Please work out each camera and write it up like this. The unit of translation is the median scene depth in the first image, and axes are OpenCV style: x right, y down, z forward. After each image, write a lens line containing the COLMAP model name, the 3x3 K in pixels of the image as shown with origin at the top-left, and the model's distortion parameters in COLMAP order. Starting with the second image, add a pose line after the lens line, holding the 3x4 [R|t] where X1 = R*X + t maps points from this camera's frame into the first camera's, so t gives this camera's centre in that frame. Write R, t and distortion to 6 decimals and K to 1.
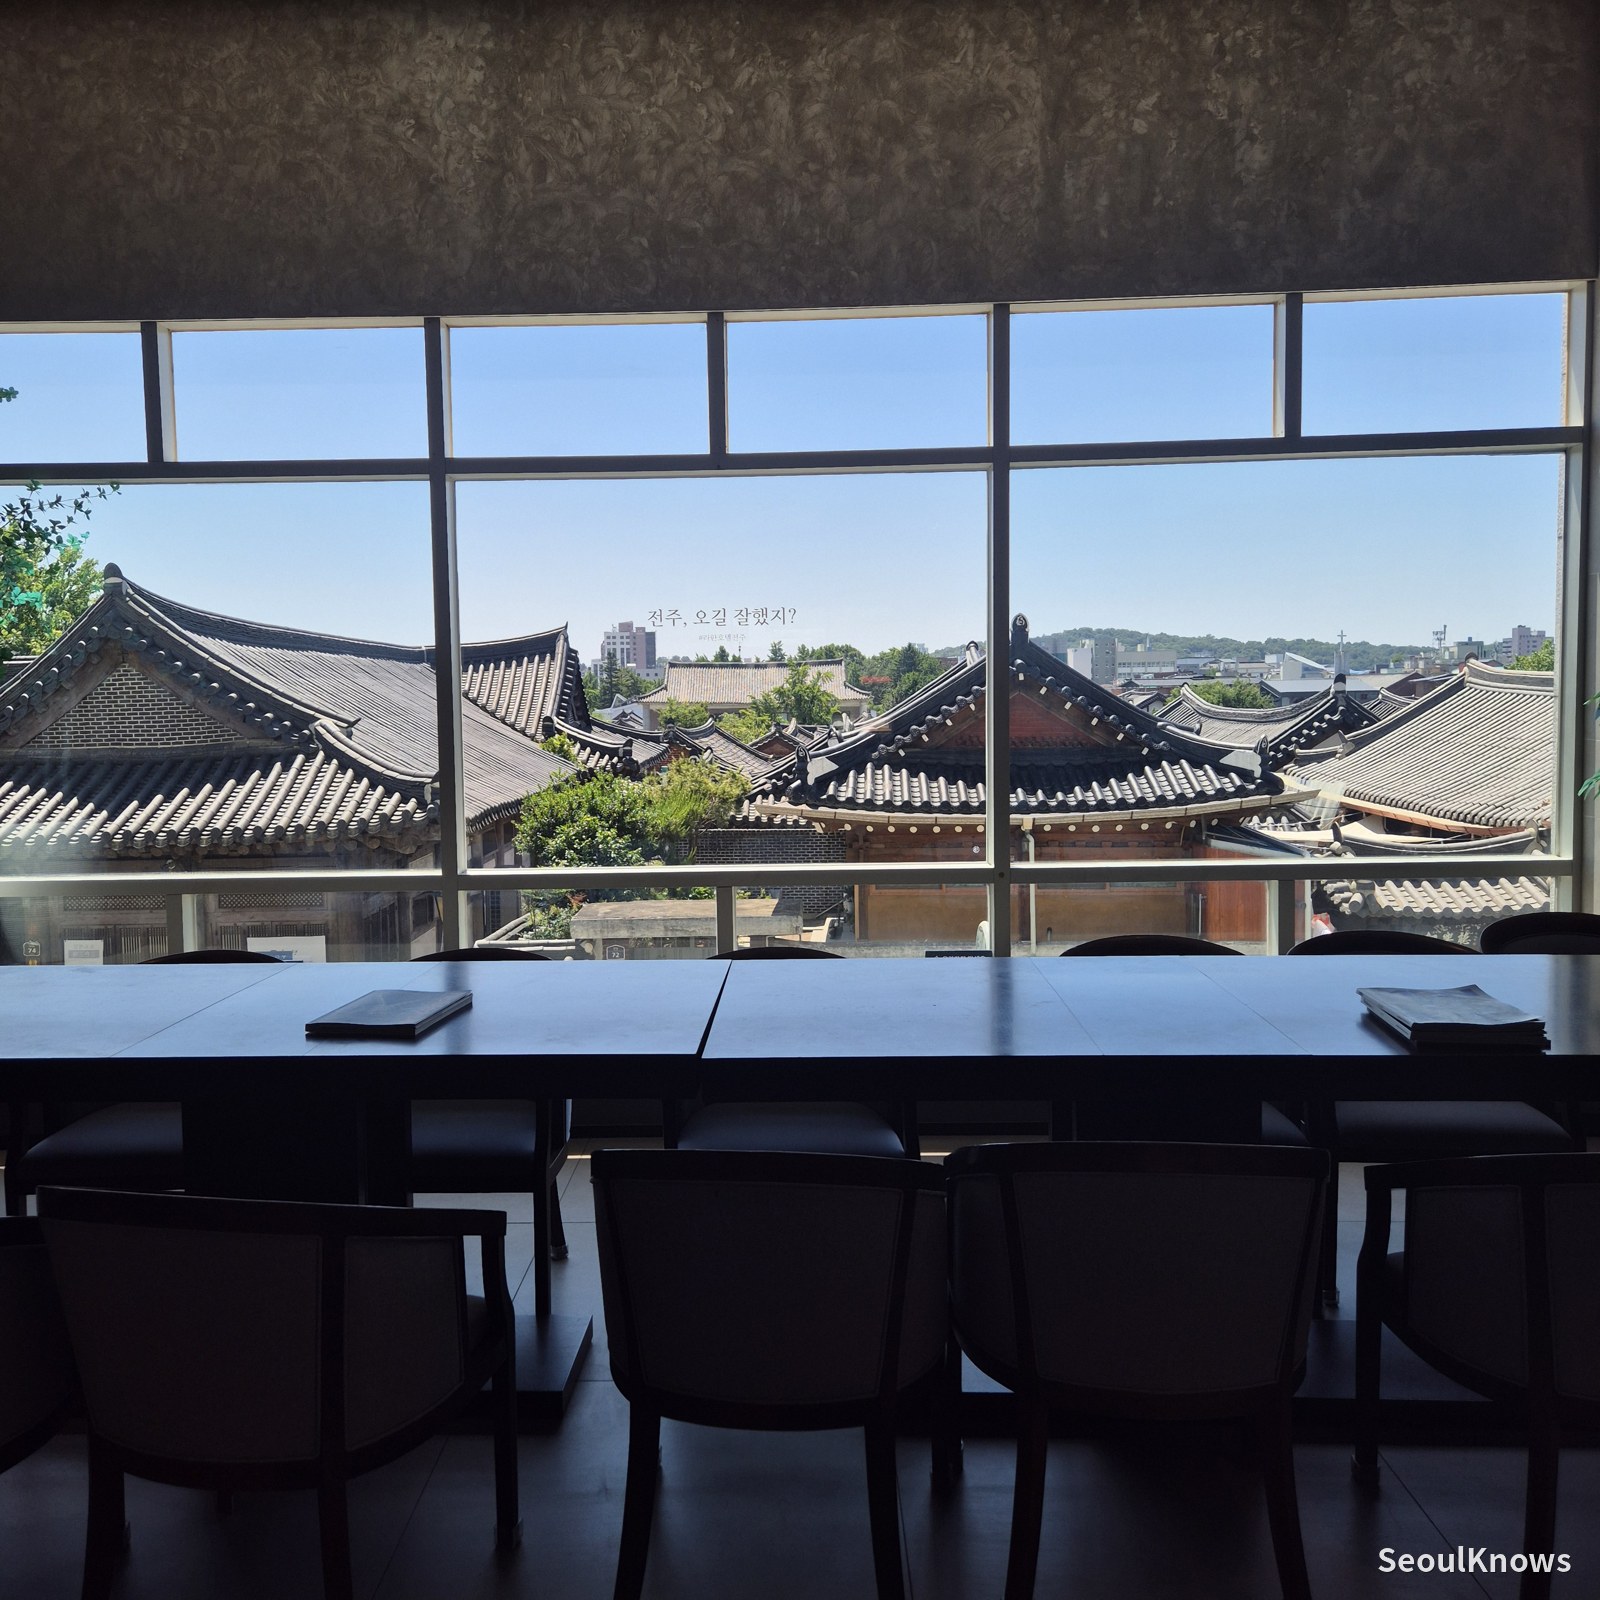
lens RADIAL K [[1424.2, 0, 758.5], [0, 1424.2, 800.1], [0, 0, 1]] dist [0.091585, -0.088773]
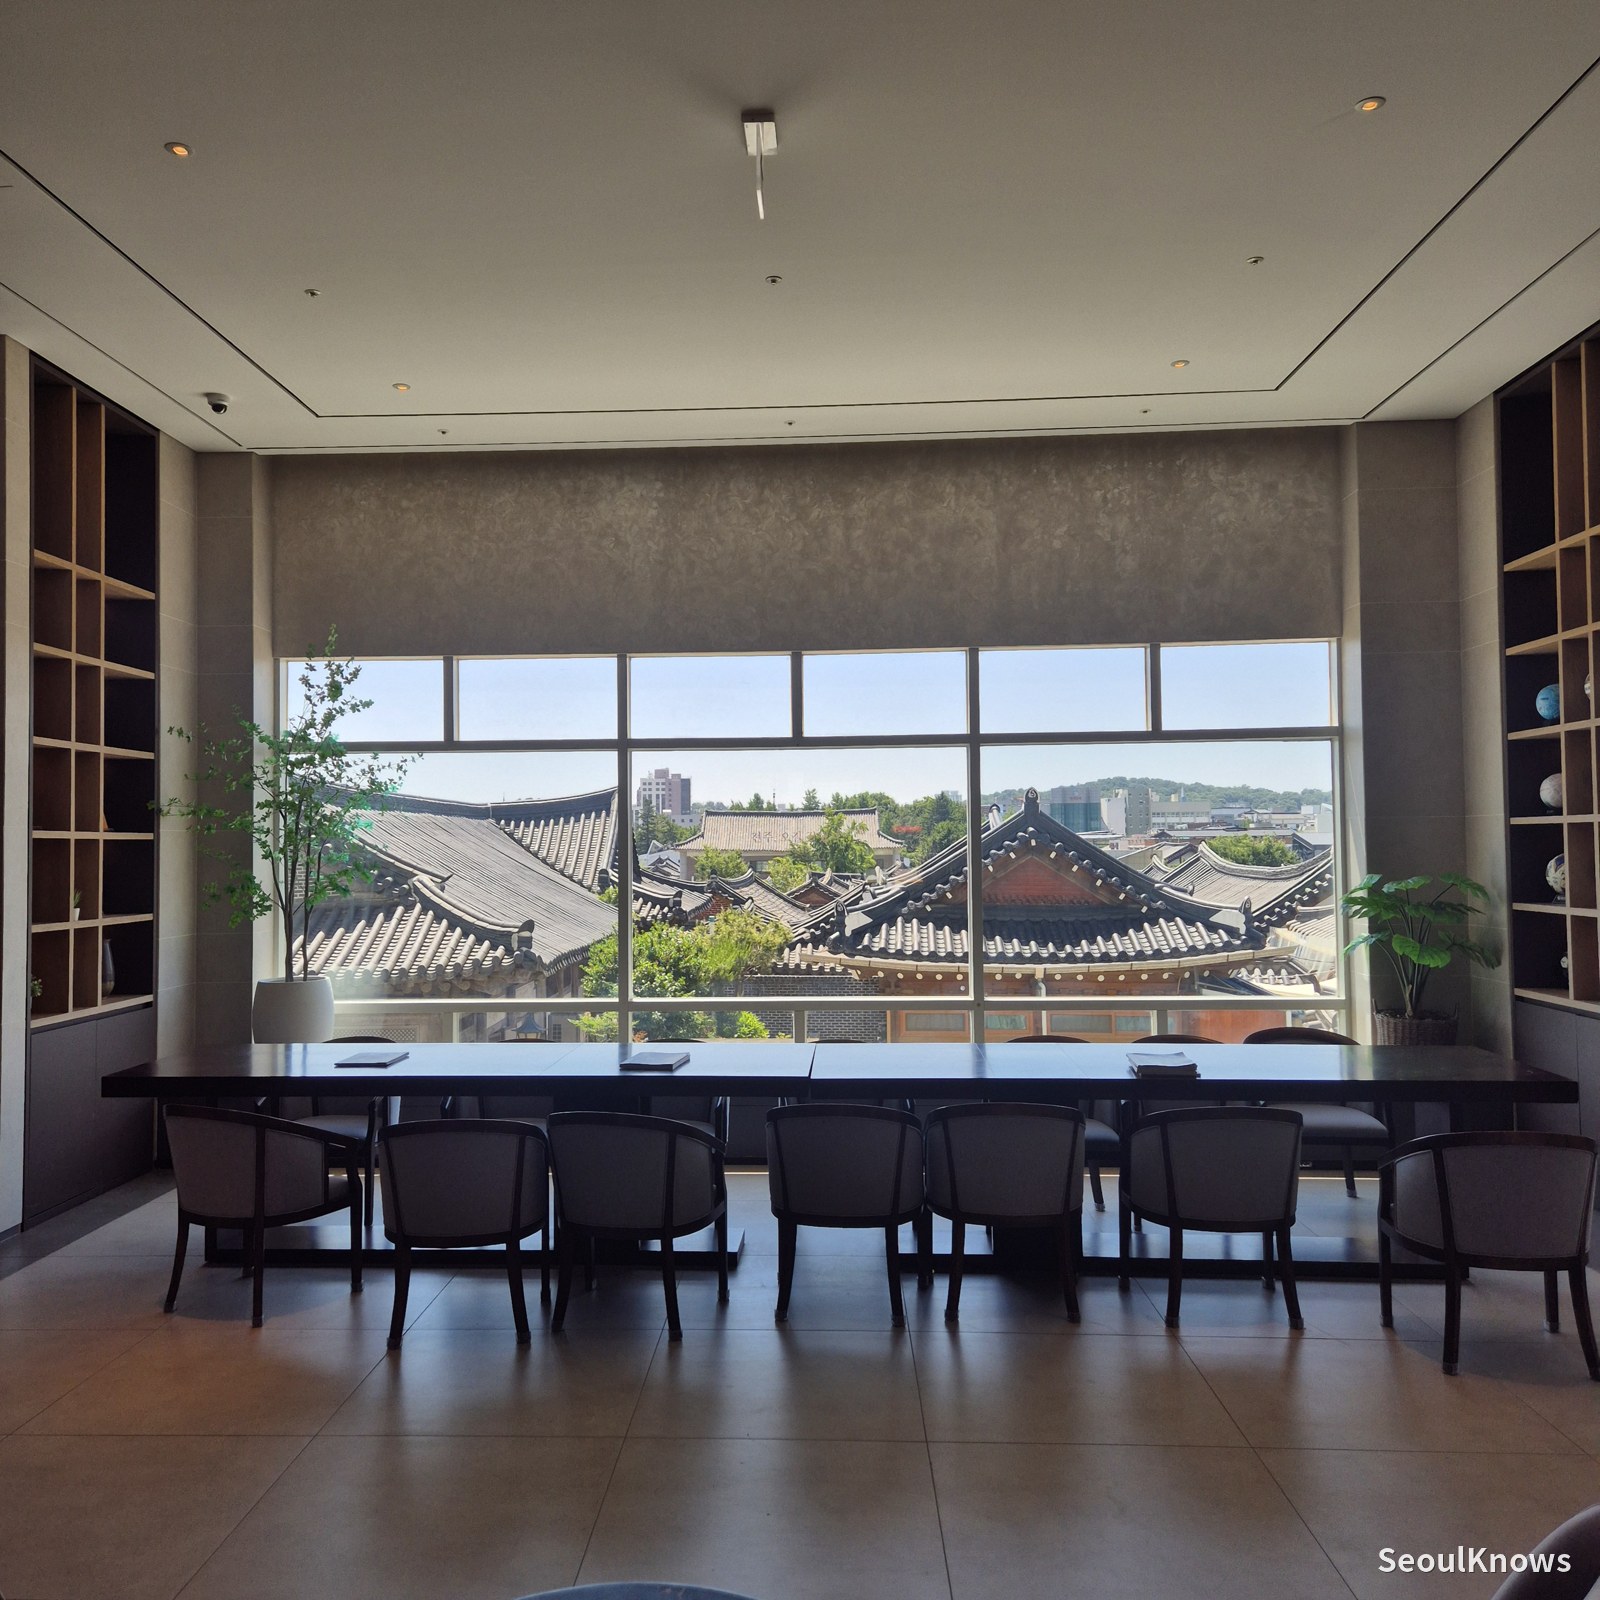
lens RADIAL K [[1424.2, 0, 758.5], [0, 1424.2, 800.1], [0, 0, 1]] dist [0.091585, -0.088773]
pose [[0.999700, 0.005773, -0.023801, -0.032277], [-0.008173, 0.994752, -0.101990, -0.008087], [0.023087, 0.102154, 0.994501, -0.558796]]
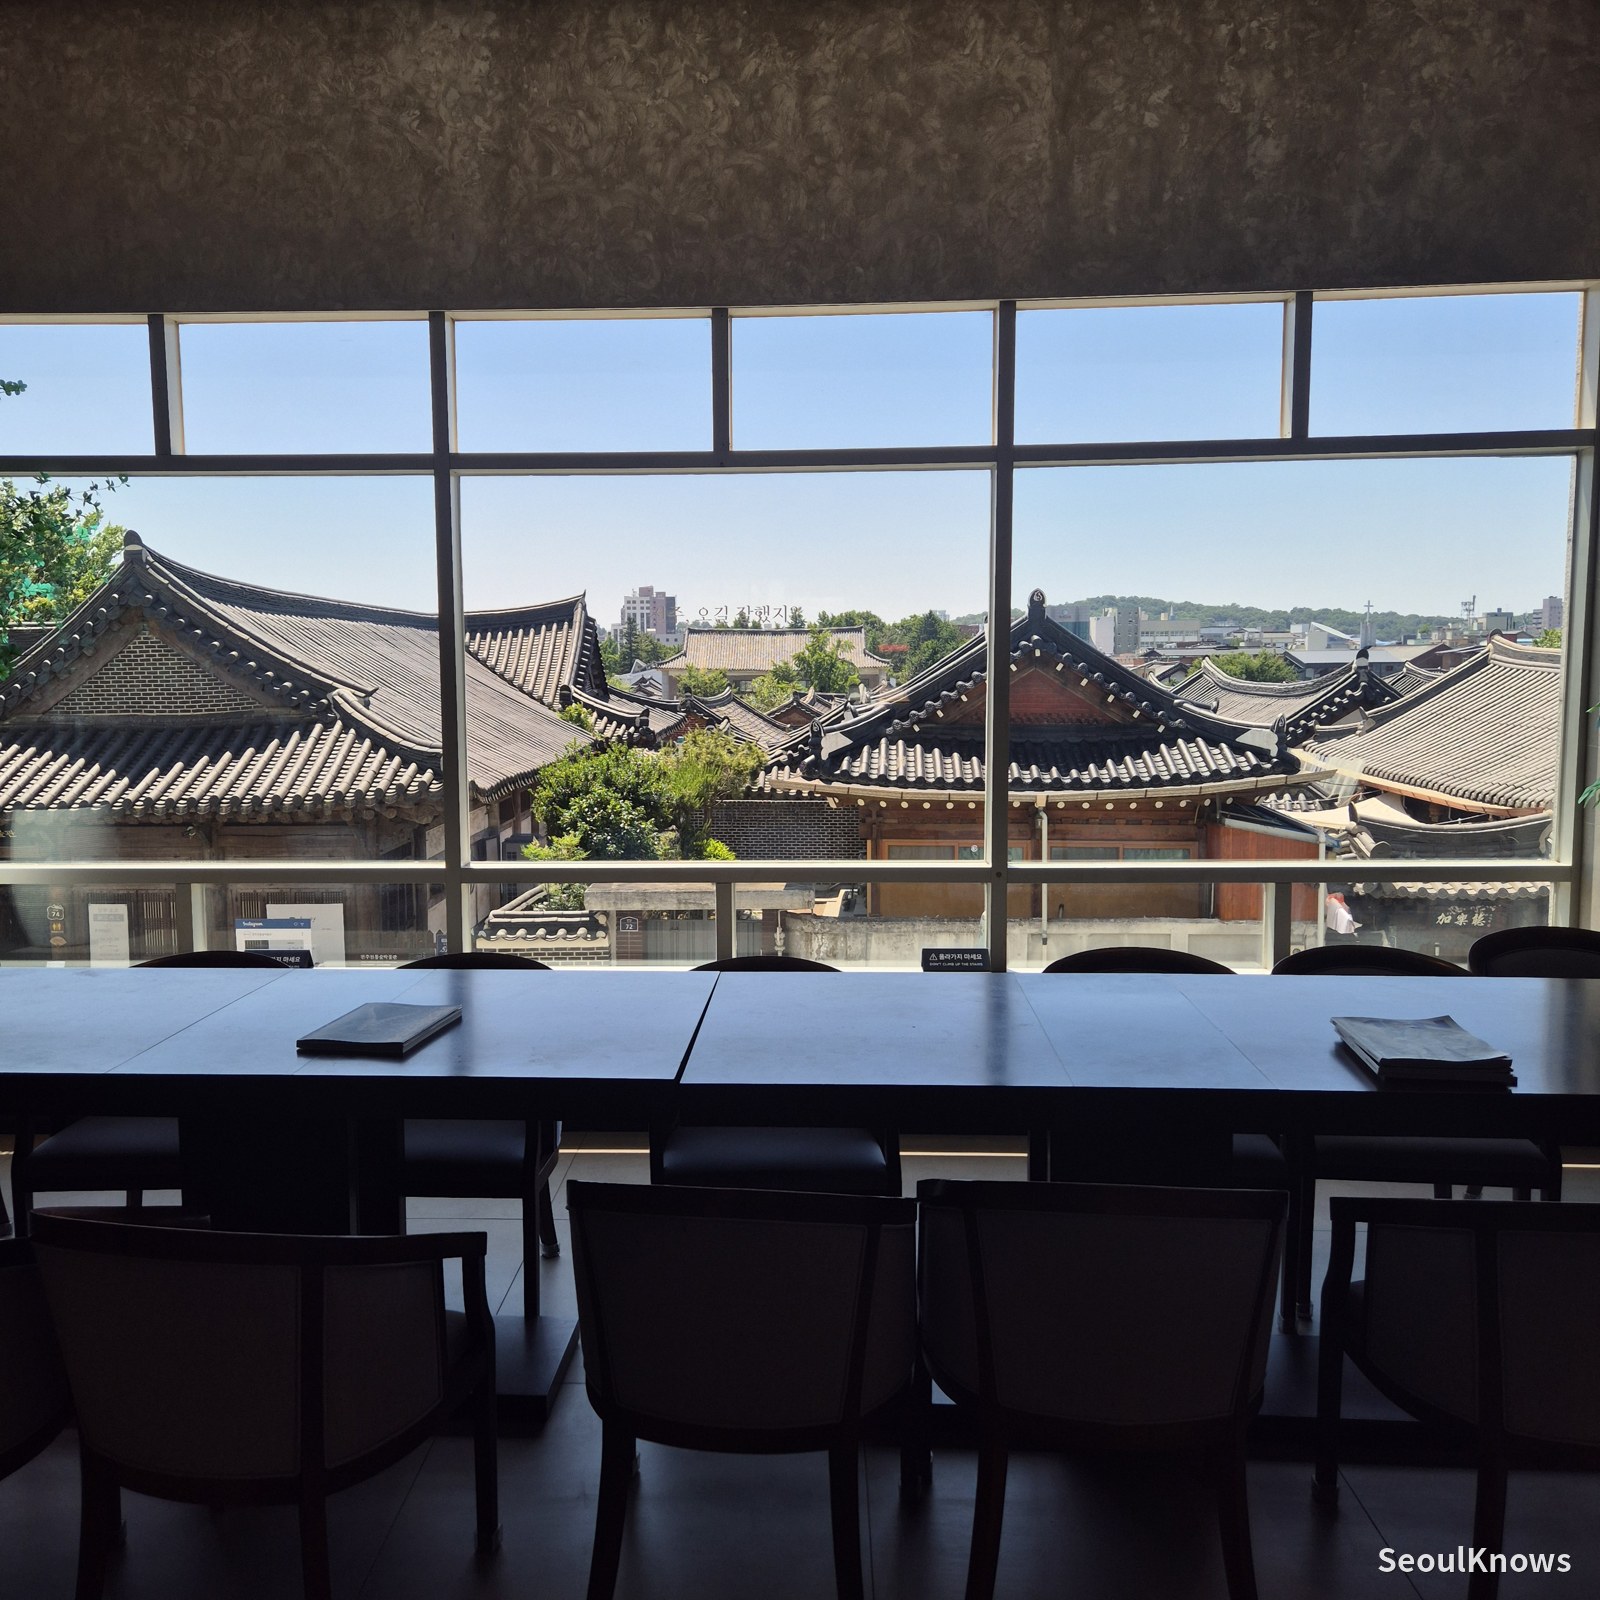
lens RADIAL K [[1421.3, 0, 753.5], [0, 1421.3, 813.4], [0, 0, 1]] dist [0.093677, -0.089995]
pose [[0.999812, 0.010640, -0.016236, 0.012665], [-0.010097, 0.999400, 0.033125, -0.021447], [0.016579, -0.032955, 0.999319, -0.005702]]
